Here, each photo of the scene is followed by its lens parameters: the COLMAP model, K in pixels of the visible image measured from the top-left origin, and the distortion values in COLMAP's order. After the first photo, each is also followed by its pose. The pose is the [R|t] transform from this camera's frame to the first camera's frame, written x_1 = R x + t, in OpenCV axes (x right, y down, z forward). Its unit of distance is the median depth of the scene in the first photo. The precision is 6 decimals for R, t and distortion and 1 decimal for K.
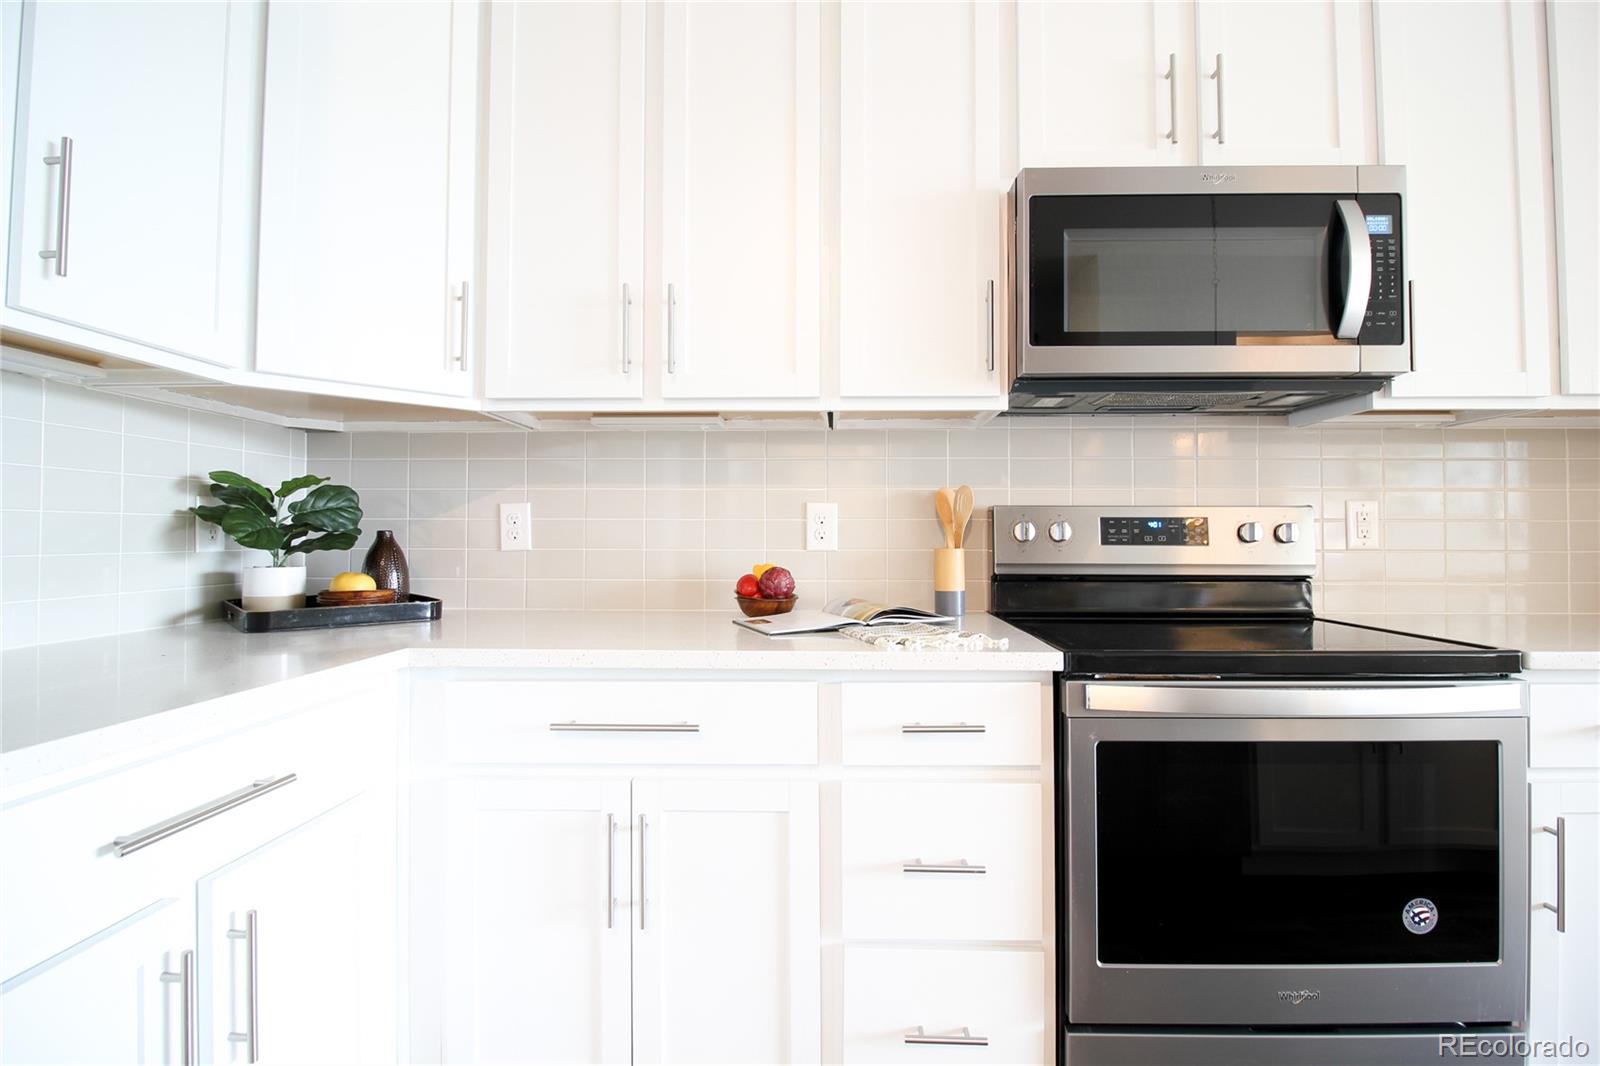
lens RADIAL K [[742.4, 0, 807.6], [0, 742.4, 521.6], [0, 0, 1]] dist [-0.000132, -0.013126]
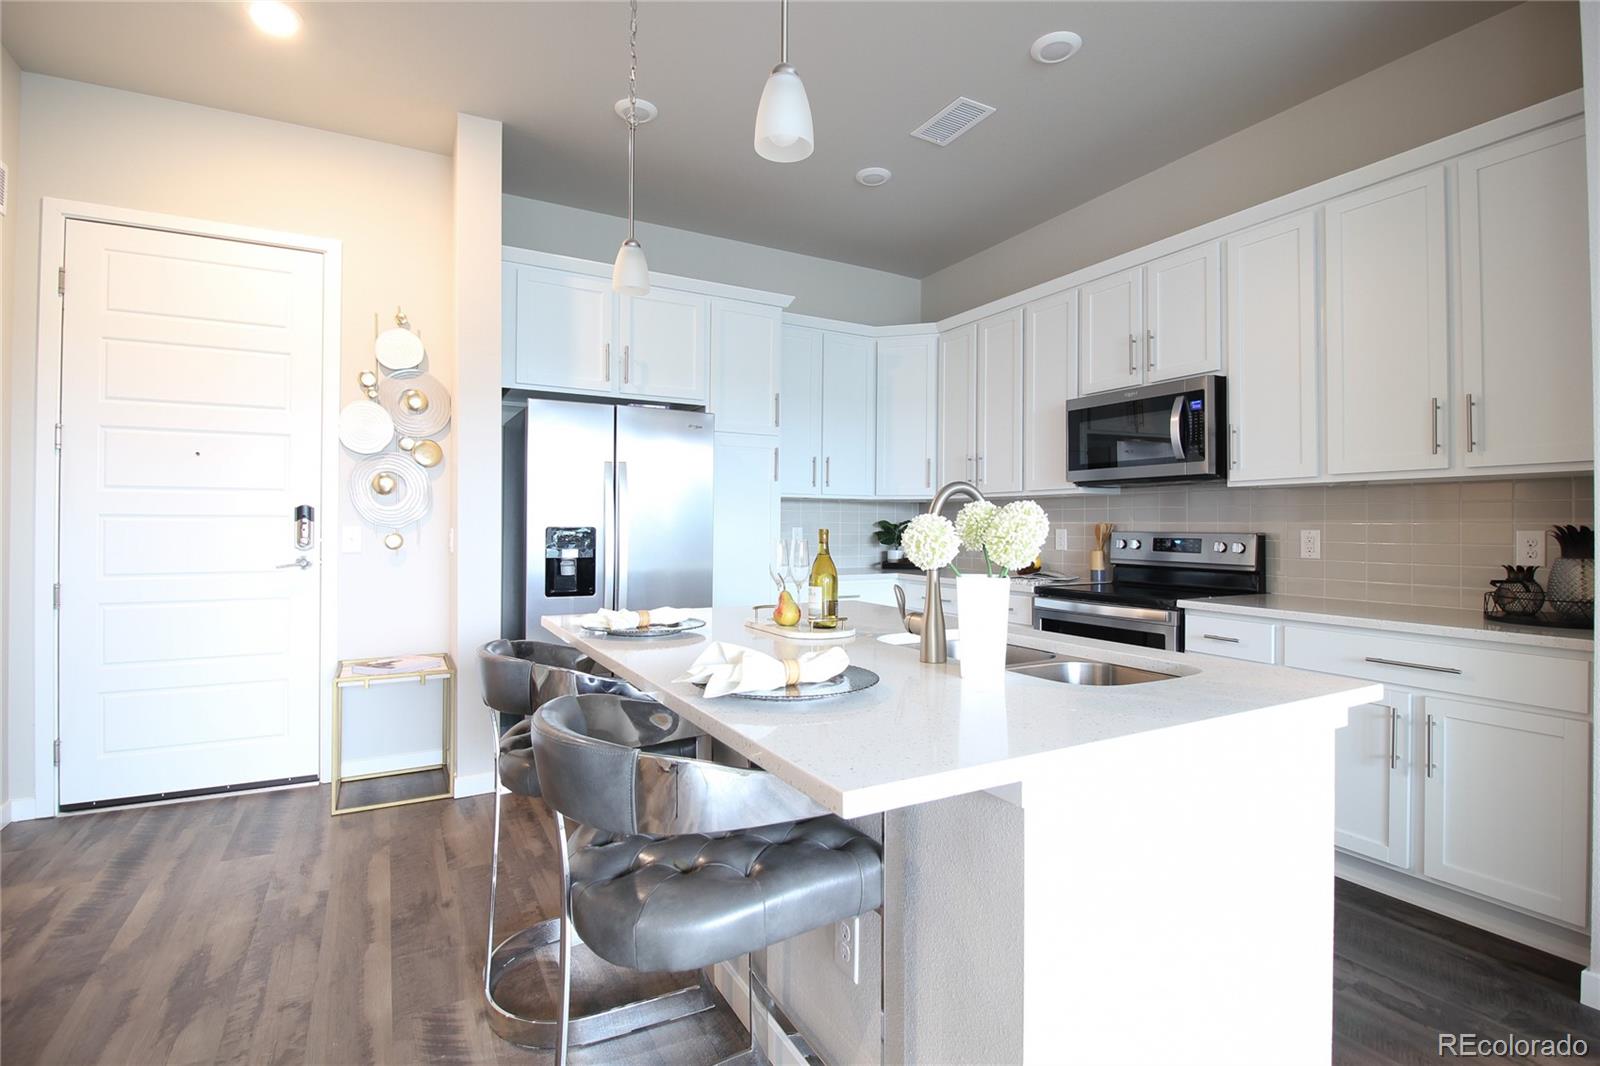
lens RADIAL K [[761.1, 0, 803.3], [0, 761.1, 524.4], [0, 0, 1]] dist [-0.012163, -0.000539]
pose [[0.508376, 0.000145, -0.861135, 1.714254], [0.012250, 0.999898, 0.007400, -0.070509], [0.861048, -0.014311, 0.508322, -0.901597]]
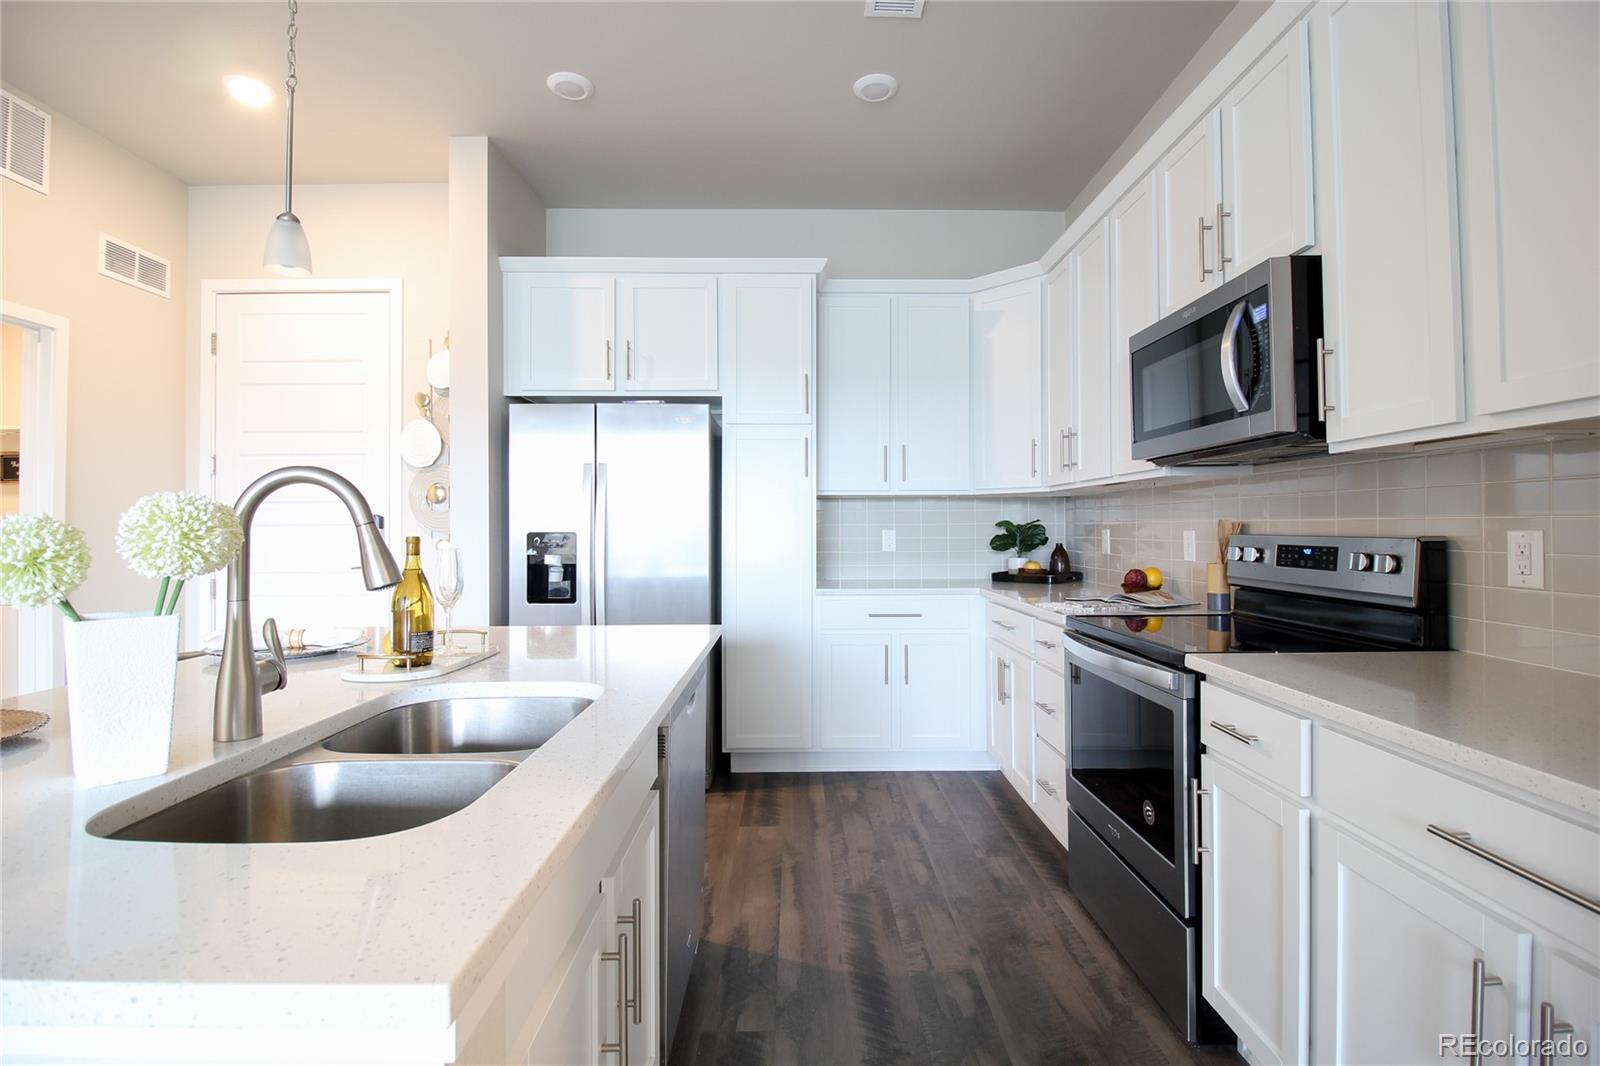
lens RADIAL K [[742.4, 0, 807.6], [0, 742.4, 521.6], [0, 0, 1]] dist [-0.000132, -0.013126]
pose [[0.044366, -0.008385, -0.998980, 1.611731], [0.024353, 0.999677, -0.007309, -0.054247], [0.998718, -0.024003, 0.044556, 0.155566]]
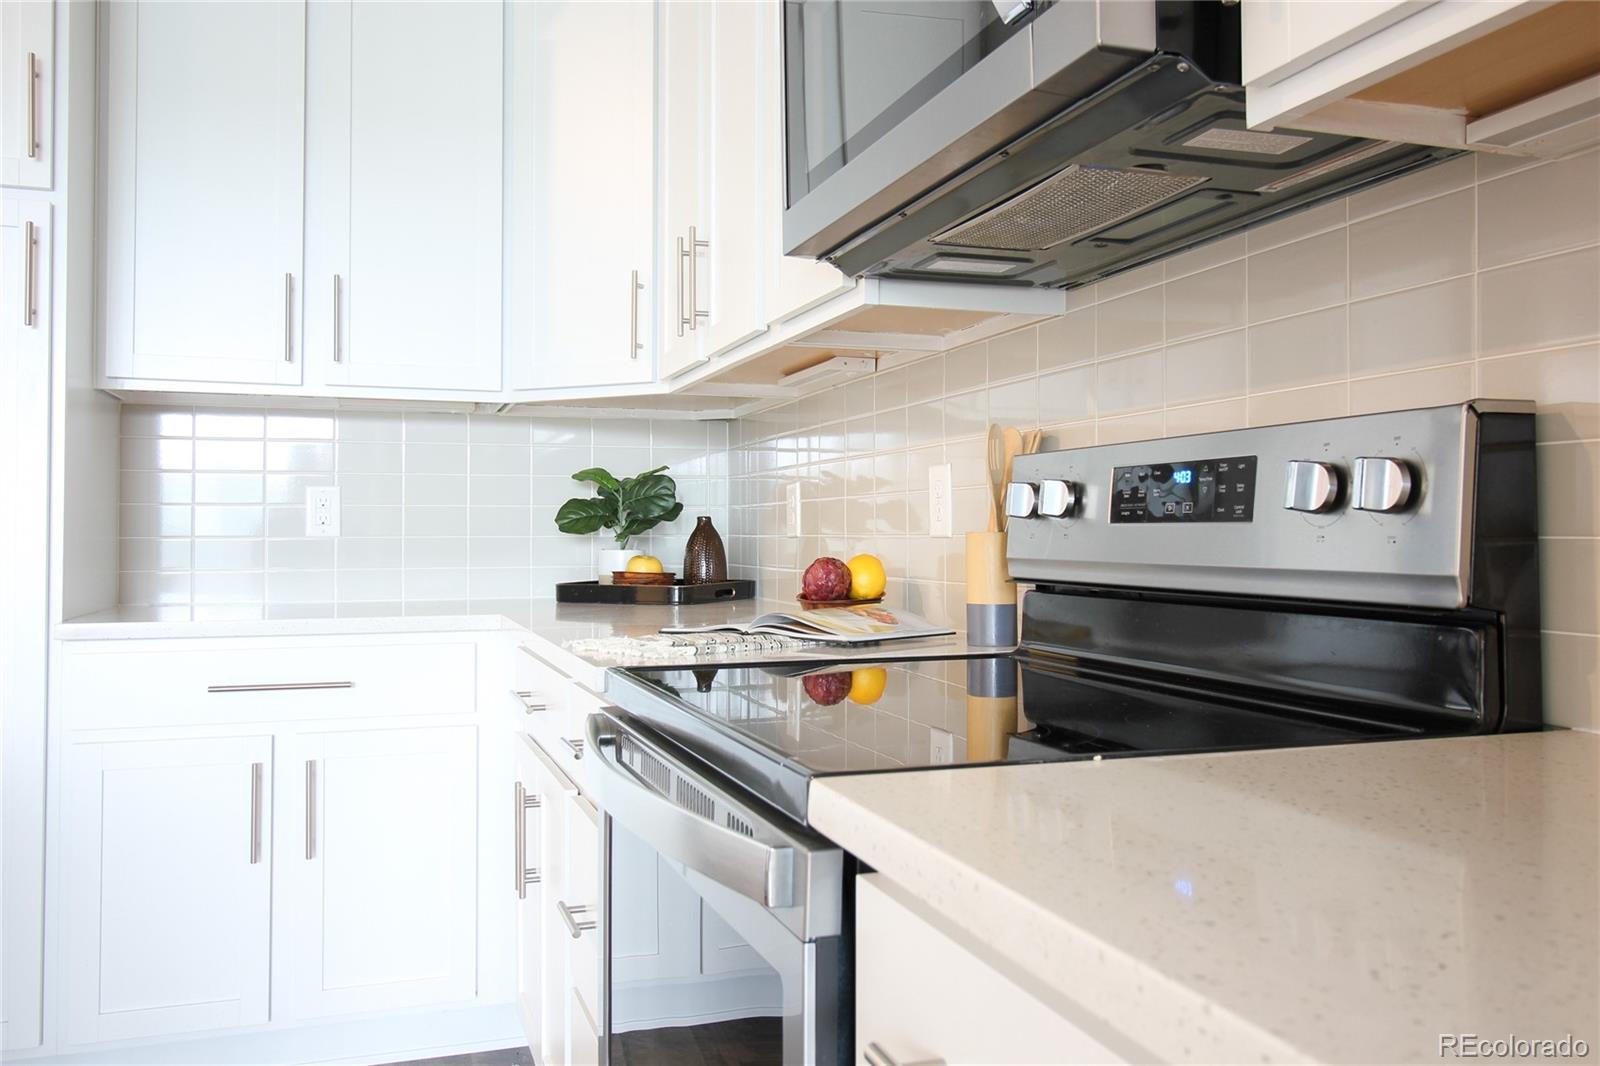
lens RADIAL K [[1284.3, 0, 803.4], [0, 1284.3, 506.0], [0, 0, 1]] dist [0.008977, -0.000373]
pose [[0.350476, -0.022376, -0.936305, 1.114151], [0.020565, 0.999657, -0.016192, 0.029325], [0.936346, -0.013580, 0.350816, 0.515906]]
